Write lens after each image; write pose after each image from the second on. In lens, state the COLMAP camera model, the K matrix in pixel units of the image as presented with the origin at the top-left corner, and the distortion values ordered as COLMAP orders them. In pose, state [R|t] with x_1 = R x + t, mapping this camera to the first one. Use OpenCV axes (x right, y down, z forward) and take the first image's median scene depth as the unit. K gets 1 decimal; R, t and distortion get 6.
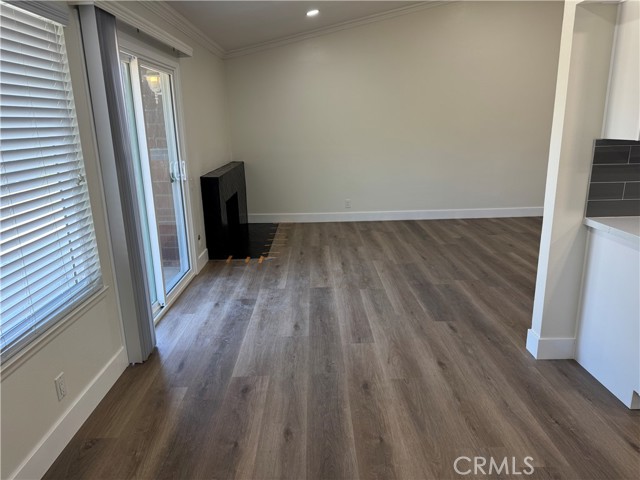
lens RADIAL K [[451.0, 0, 320.0], [0, 451.0, 240.0], [0, 0, 1]] dist [0.005085, 0.000622]
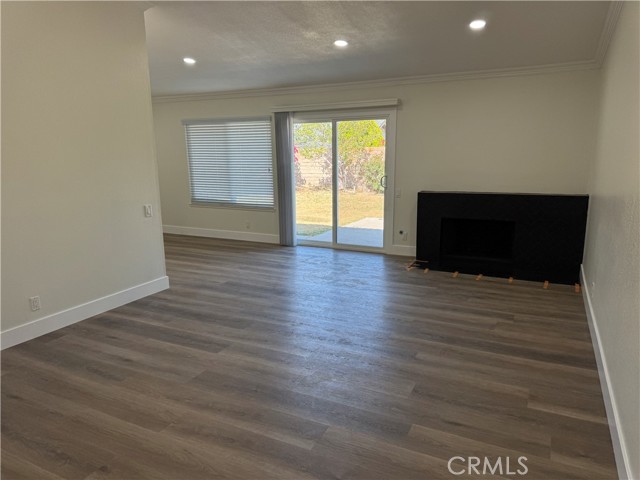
lens RADIAL K [[451.0, 0, 320.0], [0, 451.0, 240.0], [0, 0, 1]] dist [0.005085, 0.000622]
pose [[-0.457845, 0.195343, -0.867306, 0.943713], [-0.201088, 0.927524, 0.315059, -0.334082], [0.865992, 0.318653, -0.385381, 1.201604]]
